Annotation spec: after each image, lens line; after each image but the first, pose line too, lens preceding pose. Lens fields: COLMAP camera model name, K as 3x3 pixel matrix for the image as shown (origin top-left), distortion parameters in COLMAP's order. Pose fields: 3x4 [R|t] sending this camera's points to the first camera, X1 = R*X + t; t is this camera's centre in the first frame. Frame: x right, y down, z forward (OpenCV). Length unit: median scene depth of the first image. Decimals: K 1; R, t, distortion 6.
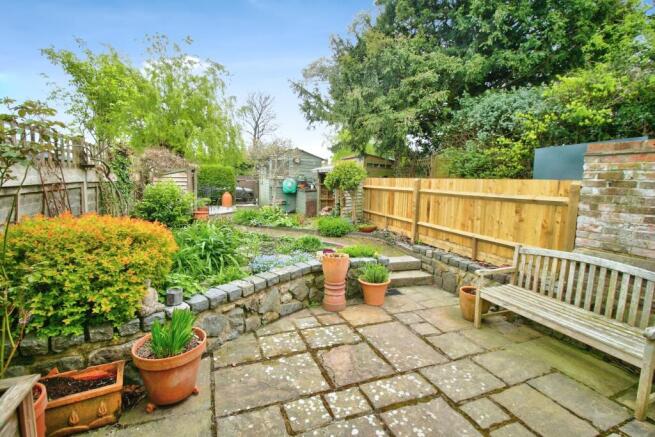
lens RADIAL K [[312.5, 0, 328.0], [0, 312.5, 234.8], [0, 0, 1]] dist [-0.011017, -0.000300]
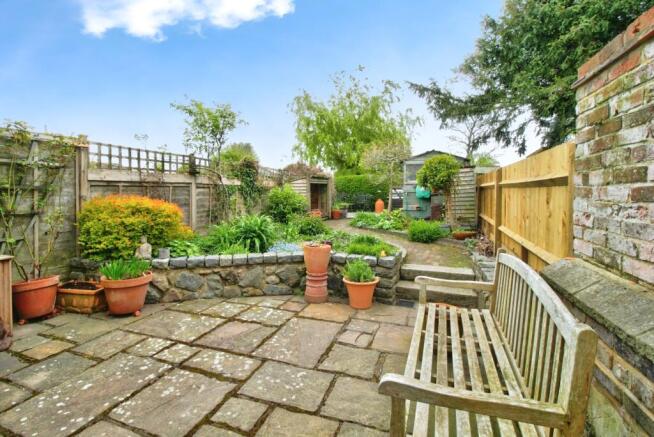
lens RADIAL K [[320.0, 0, 327.0], [0, 320.0, 218.5], [0, 0, 1]] dist [-0.001529, -0.000608]
pose [[0.746041, 0.026755, -0.665362, 0.886795], [-0.094743, 0.993292, -0.066290, 0.053485], [0.659125, 0.112494, 0.743572, 0.311794]]
